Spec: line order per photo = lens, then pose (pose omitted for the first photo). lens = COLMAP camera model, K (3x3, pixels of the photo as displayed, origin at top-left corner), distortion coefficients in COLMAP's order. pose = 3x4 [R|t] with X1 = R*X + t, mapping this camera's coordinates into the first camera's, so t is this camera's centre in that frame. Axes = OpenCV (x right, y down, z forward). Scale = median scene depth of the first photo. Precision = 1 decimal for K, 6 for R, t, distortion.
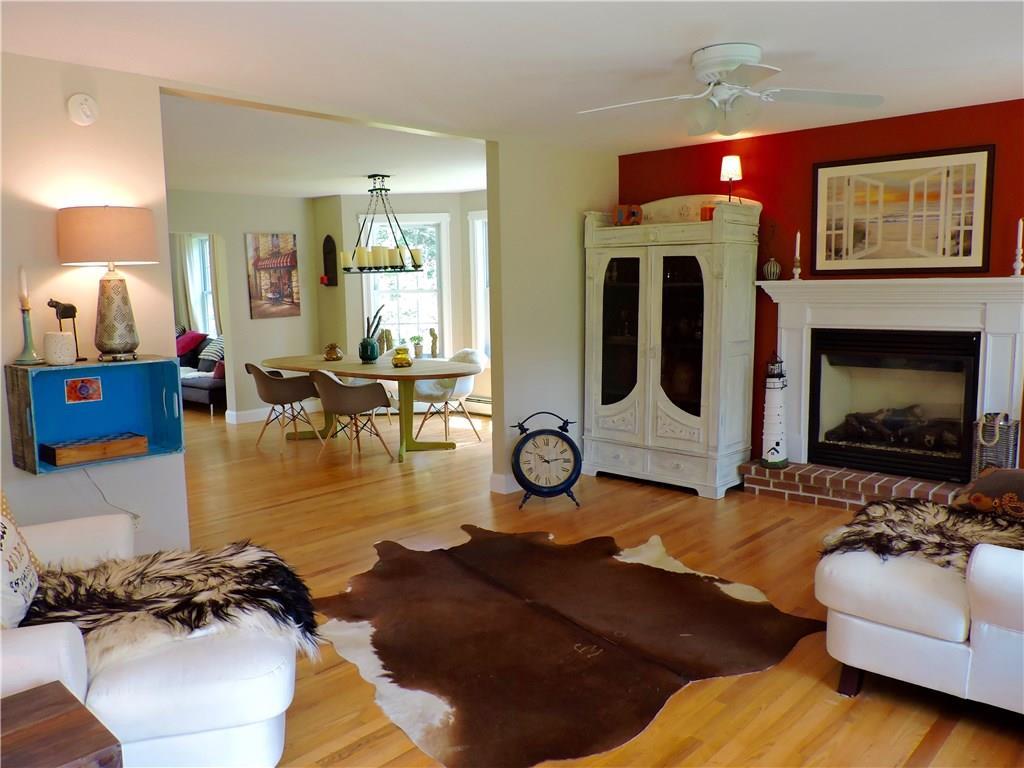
lens RADIAL K [[820.5, 0, 512.0], [0, 820.5, 384.0], [0, 0, 1]] dist [-0.011543, -0.008138]
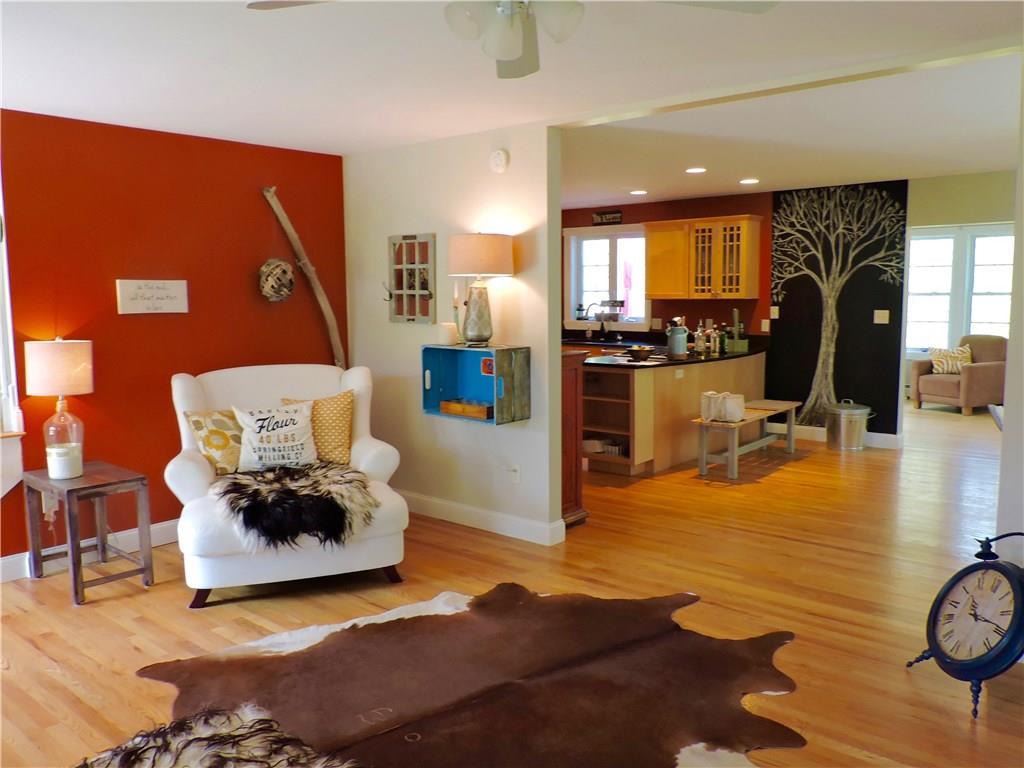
lens RADIAL K [[820.5, 0, 512.0], [0, 820.5, 384.0], [0, 0, 1]] dist [-0.011543, -0.008138]
pose [[0.023014, 0.130457, -0.991187, 0.458781], [-0.112994, 0.985436, 0.127077, -0.077527], [0.993329, 0.109074, 0.037420, 0.533950]]
